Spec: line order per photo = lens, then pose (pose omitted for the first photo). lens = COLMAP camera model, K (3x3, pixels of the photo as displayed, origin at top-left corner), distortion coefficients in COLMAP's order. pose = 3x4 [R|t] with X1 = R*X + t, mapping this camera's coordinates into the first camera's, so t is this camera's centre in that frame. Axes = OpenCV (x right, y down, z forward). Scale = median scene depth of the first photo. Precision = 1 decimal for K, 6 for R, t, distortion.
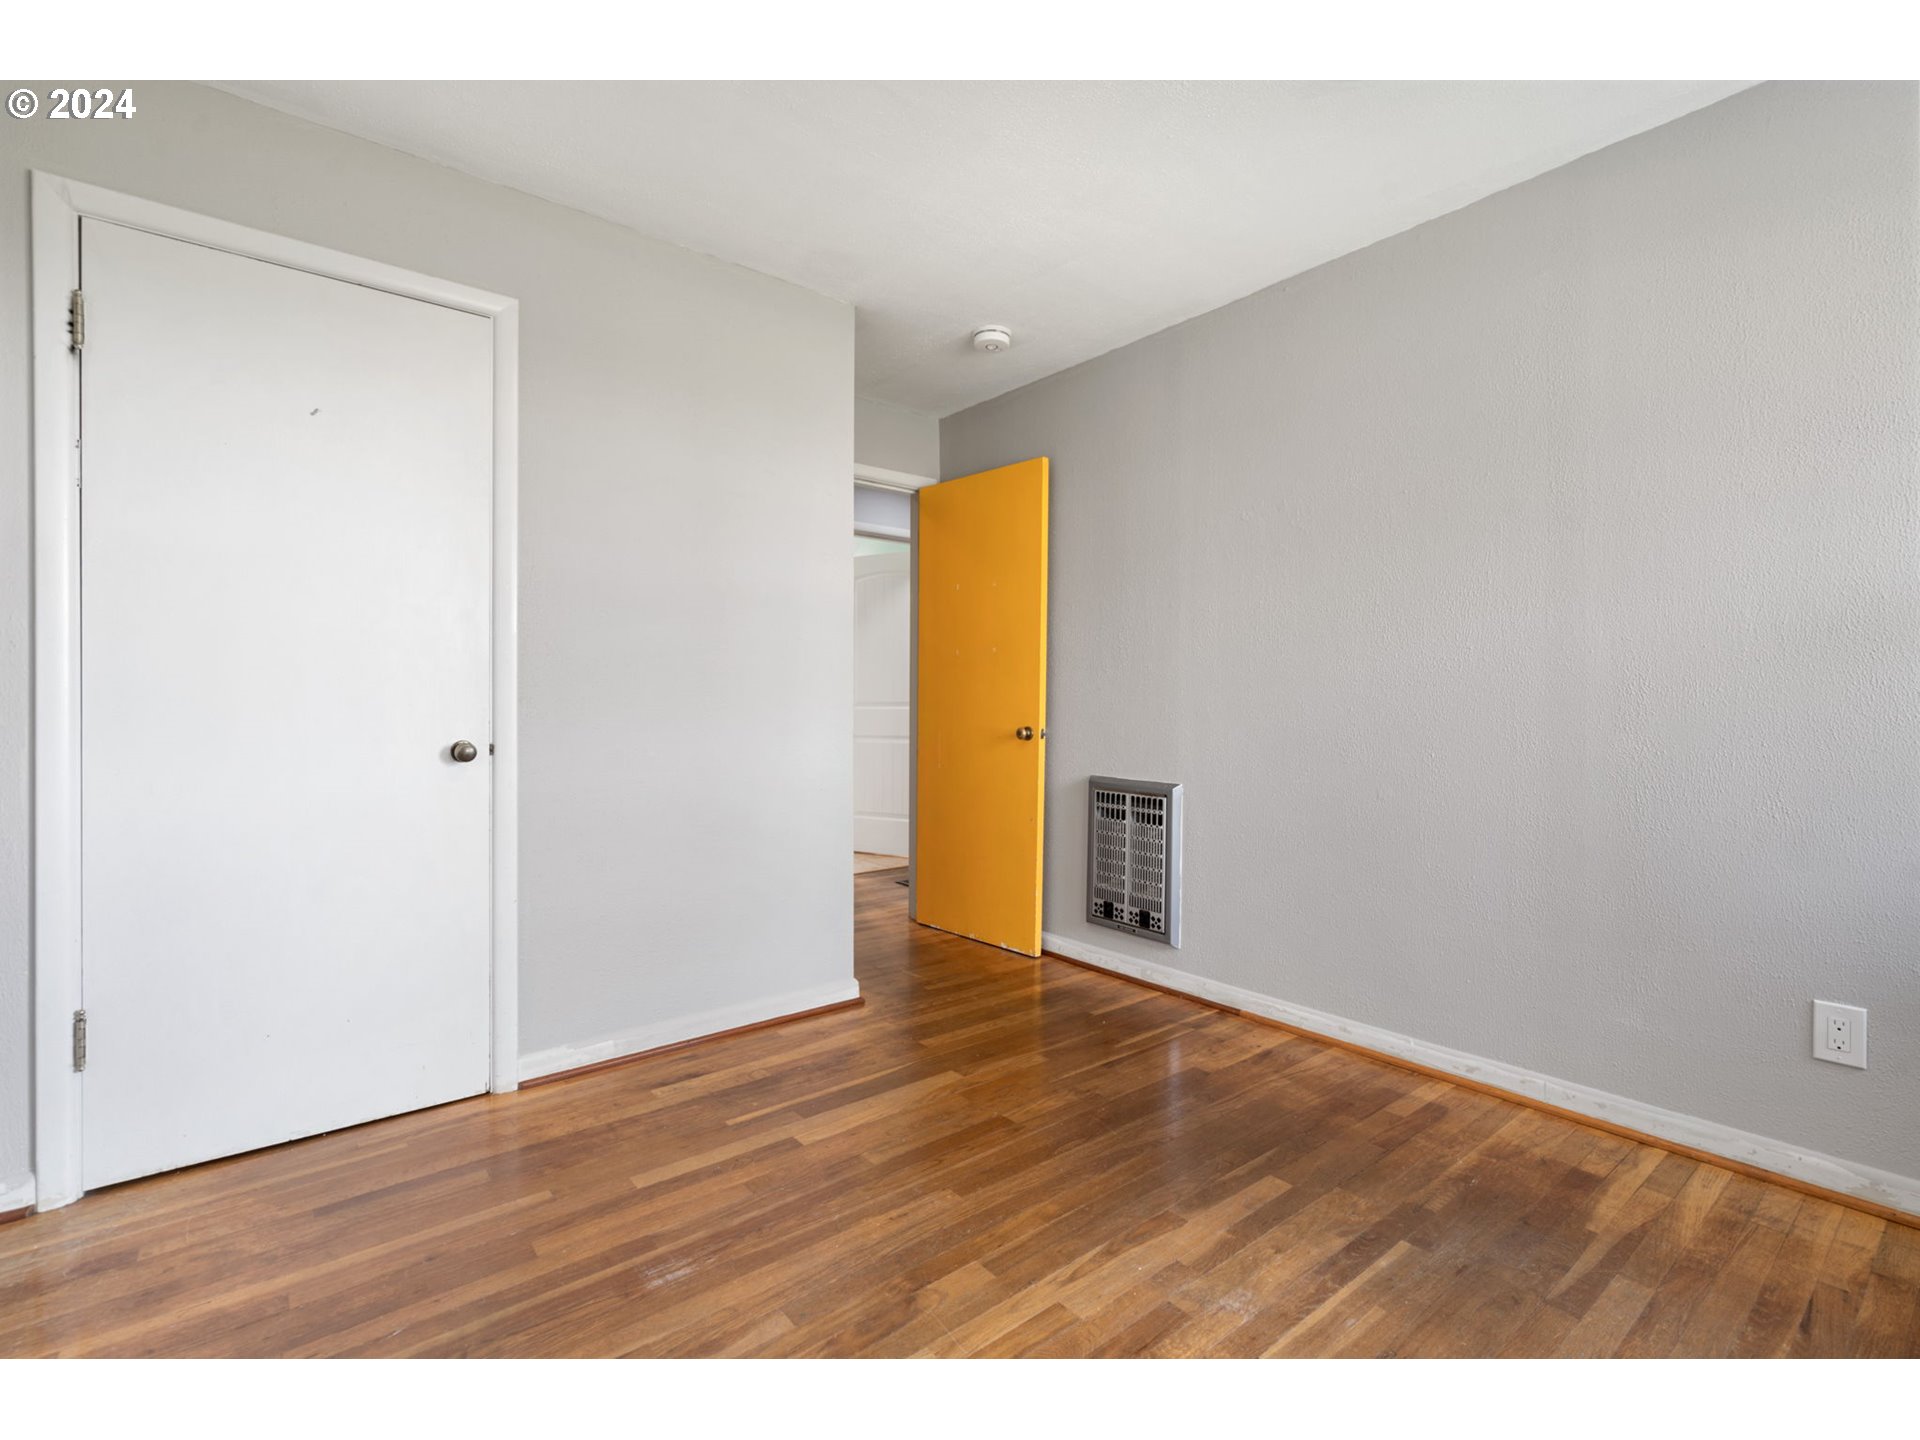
lens RADIAL K [[880.0, 0, 954.9], [0, 880.0, 711.3], [0, 0, 1]] dist [-0.001415, 0.000288]
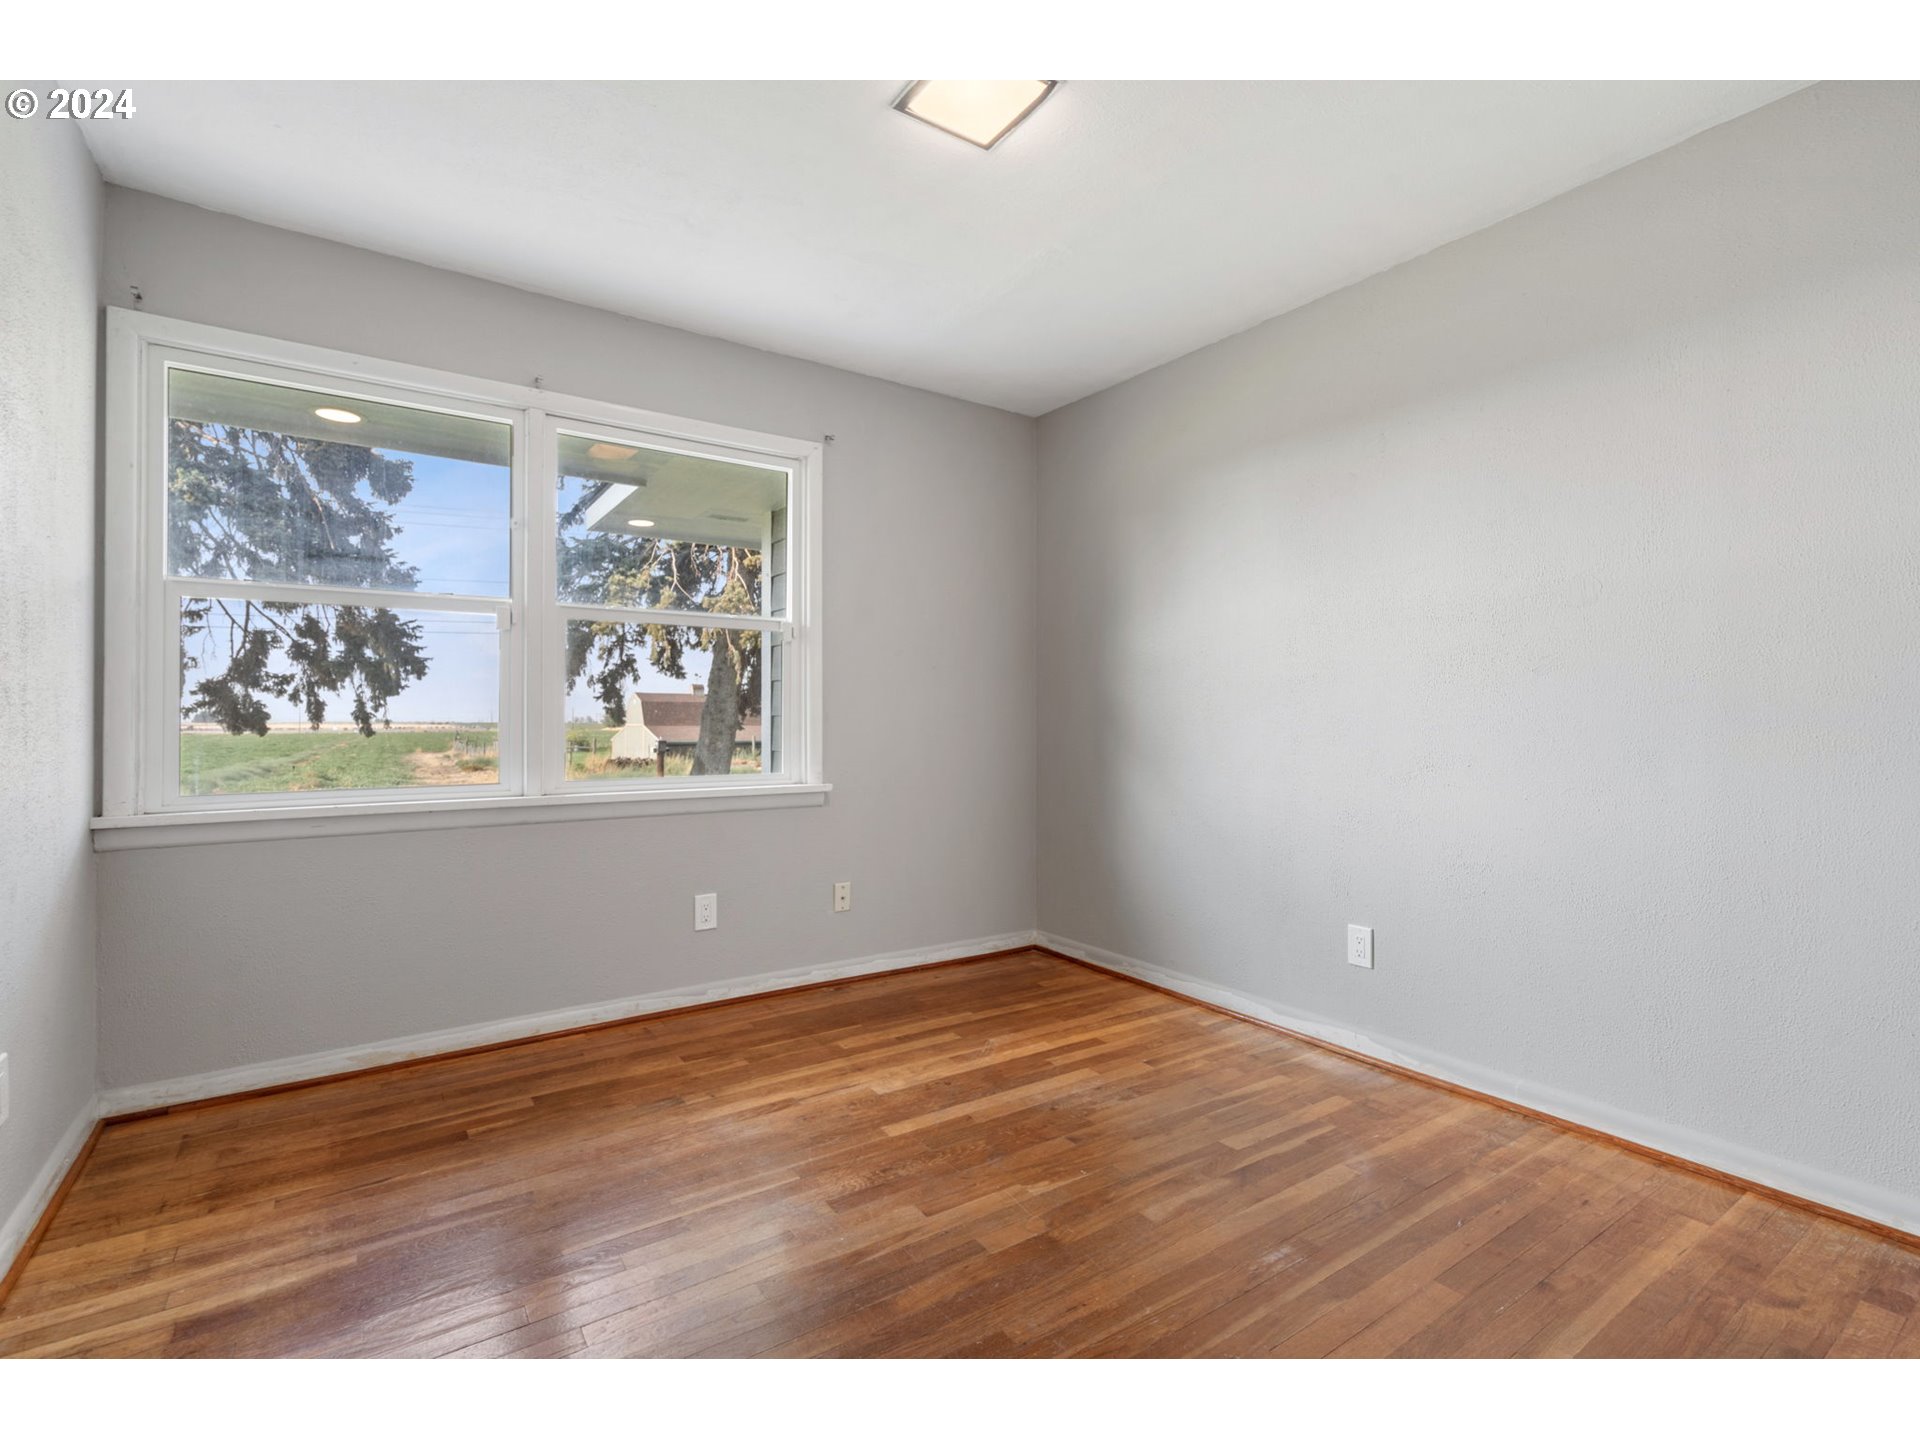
lens RADIAL K [[880.0, 0, 954.9], [0, 880.0, 711.3], [0, 0, 1]] dist [-0.001415, 0.000288]
pose [[-0.997167, -0.003889, 0.075124, -0.008028], [-0.003845, 0.999992, 0.000721, -0.017123], [-0.075126, 0.000430, -0.997174, 2.044161]]
